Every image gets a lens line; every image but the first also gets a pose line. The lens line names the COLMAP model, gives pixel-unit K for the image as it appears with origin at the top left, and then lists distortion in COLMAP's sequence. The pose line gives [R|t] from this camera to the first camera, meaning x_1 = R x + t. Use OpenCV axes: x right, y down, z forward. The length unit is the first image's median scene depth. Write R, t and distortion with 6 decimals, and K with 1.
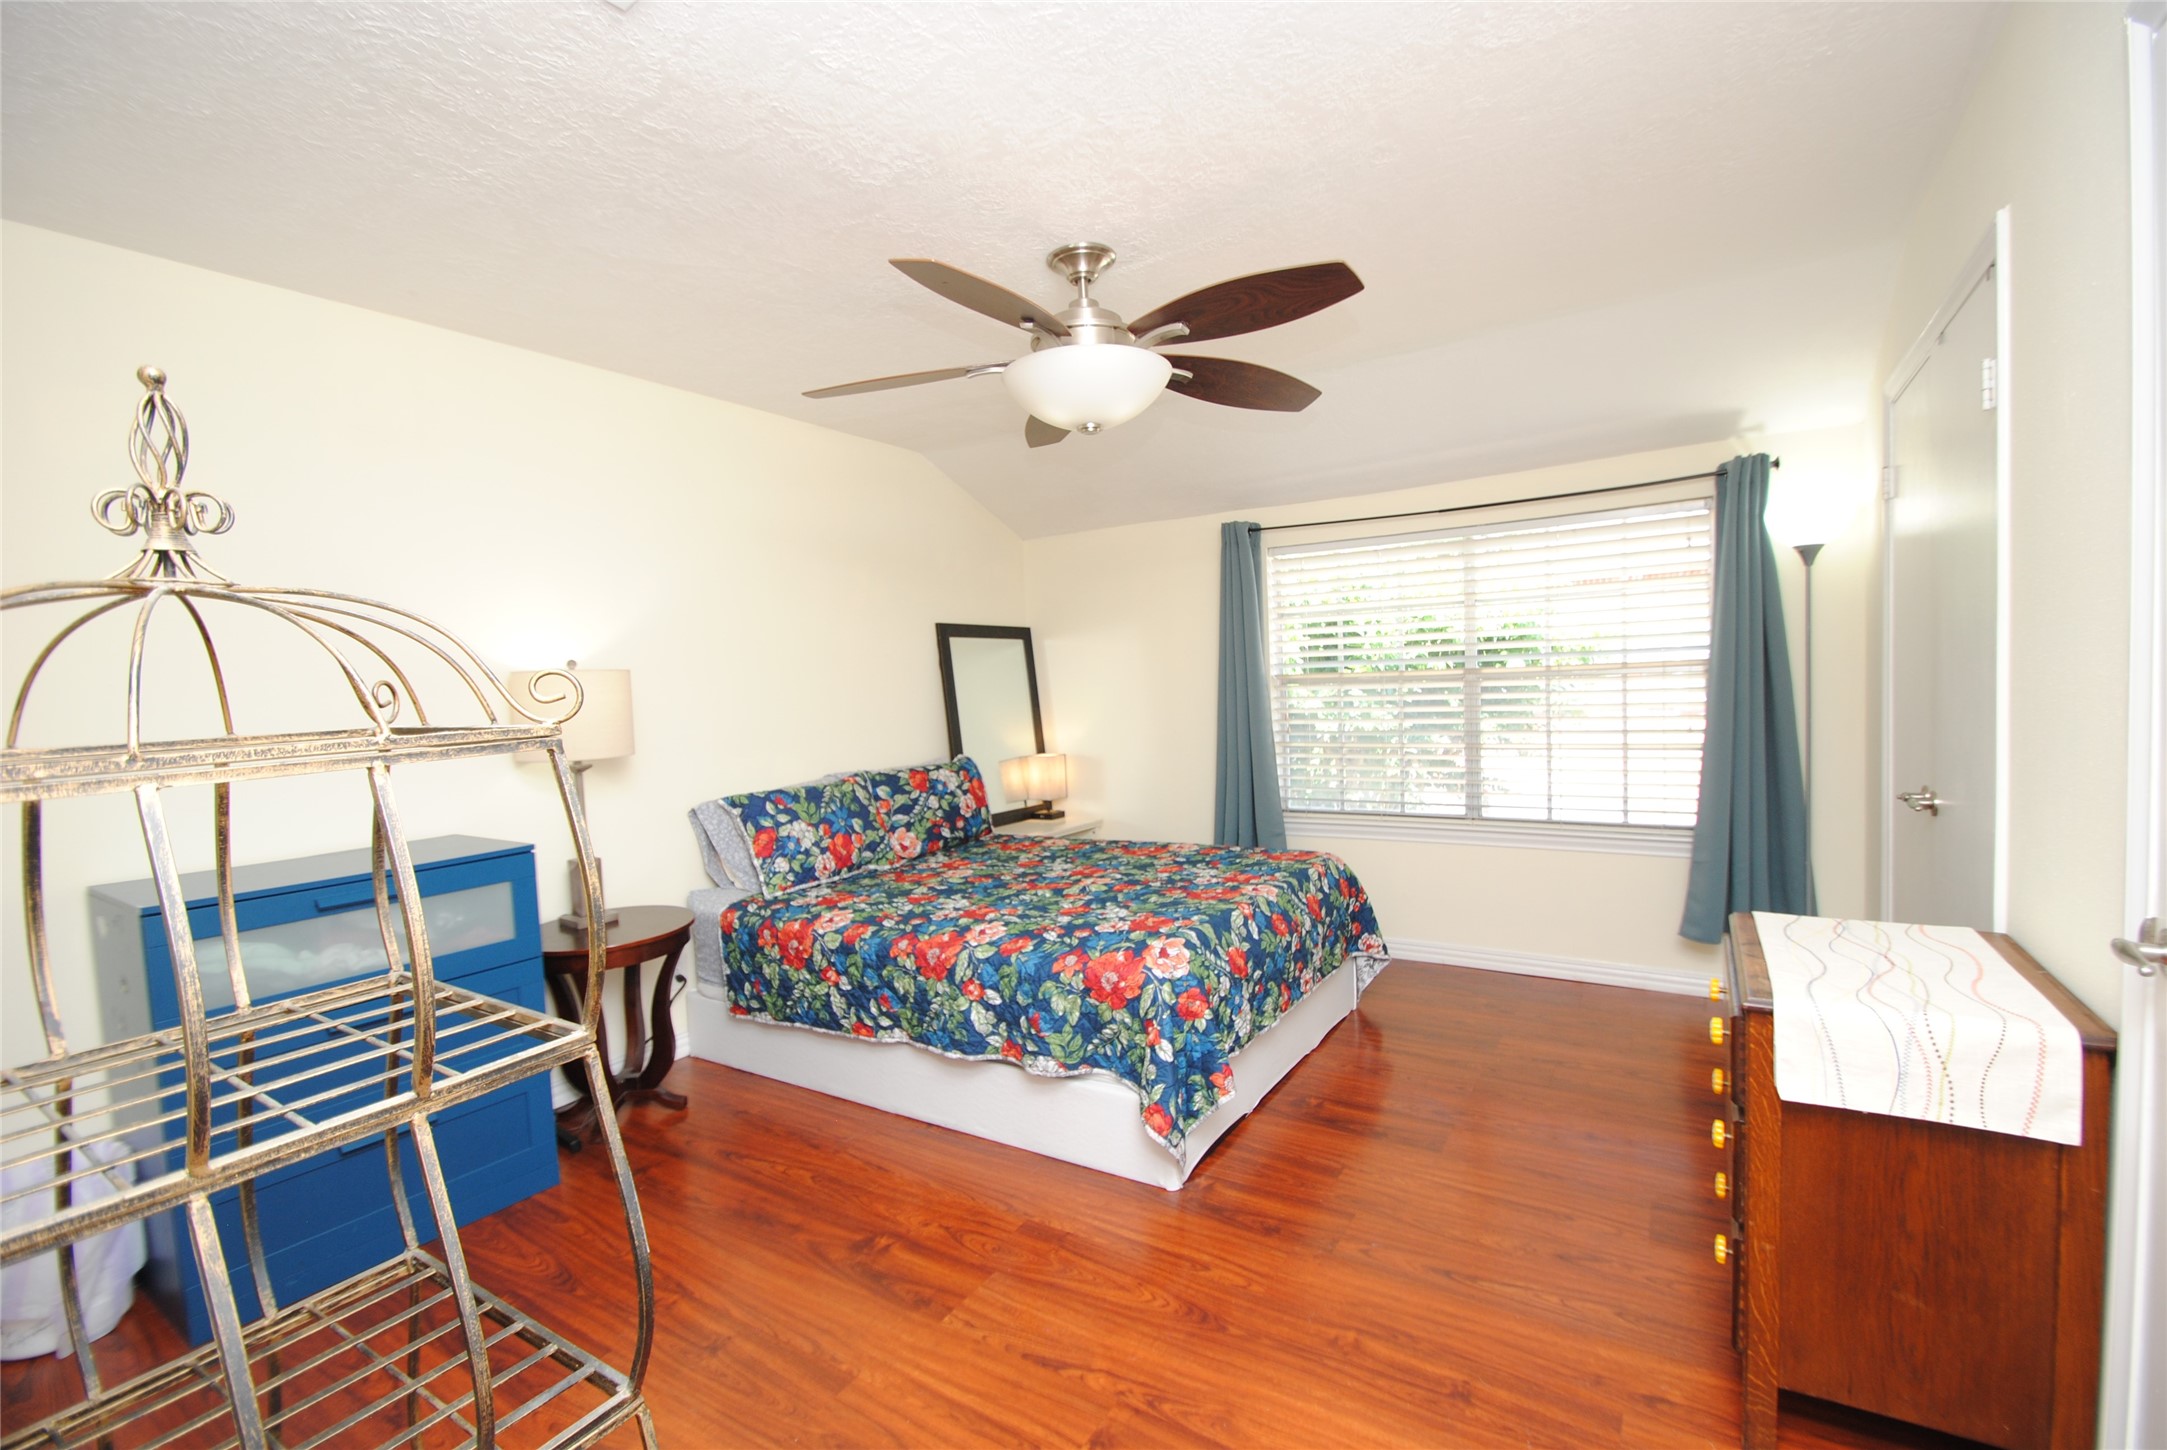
lens RADIAL K [[957.3, 0, 1129.2], [0, 957.3, 734.3], [0, 0, 1]] dist [0.001632, -0.006112]
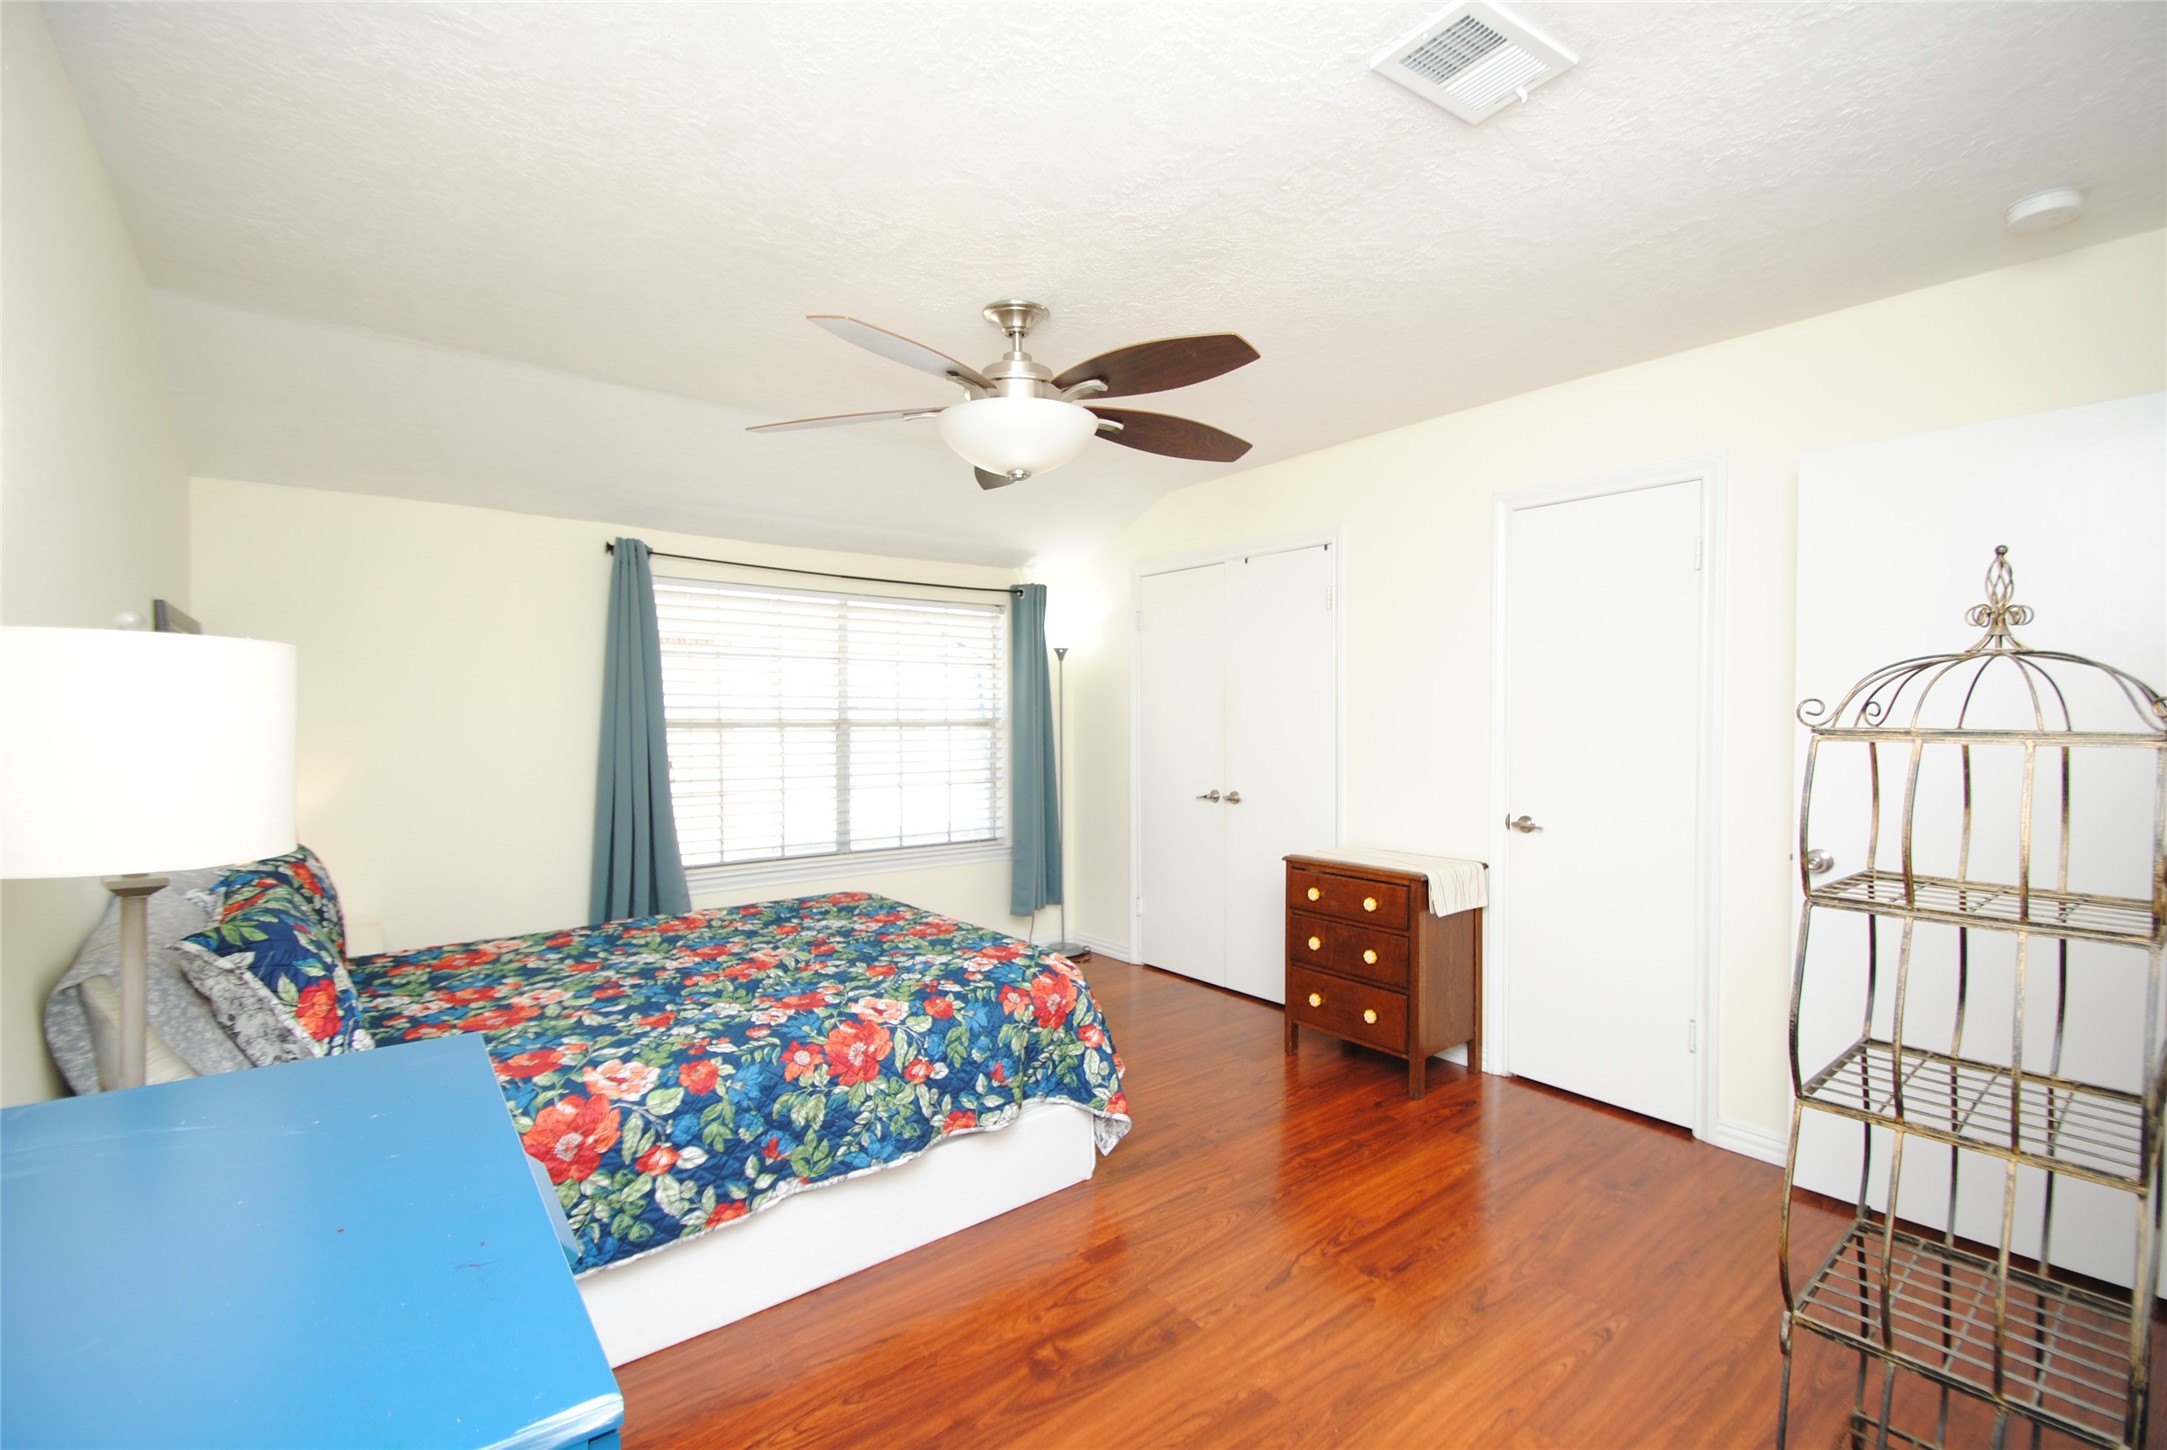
lens RADIAL K [[957.3, 0, 1084.3], [0, 957.3, 731.3], [0, 0, 1]] dist [0.001632, -0.006112]
pose [[0.320746, 0.024618, 0.946845, -0.829818], [0.040474, 0.998393, -0.039669, 0.003345], [-0.946300, 0.051046, 0.319234, 0.509136]]
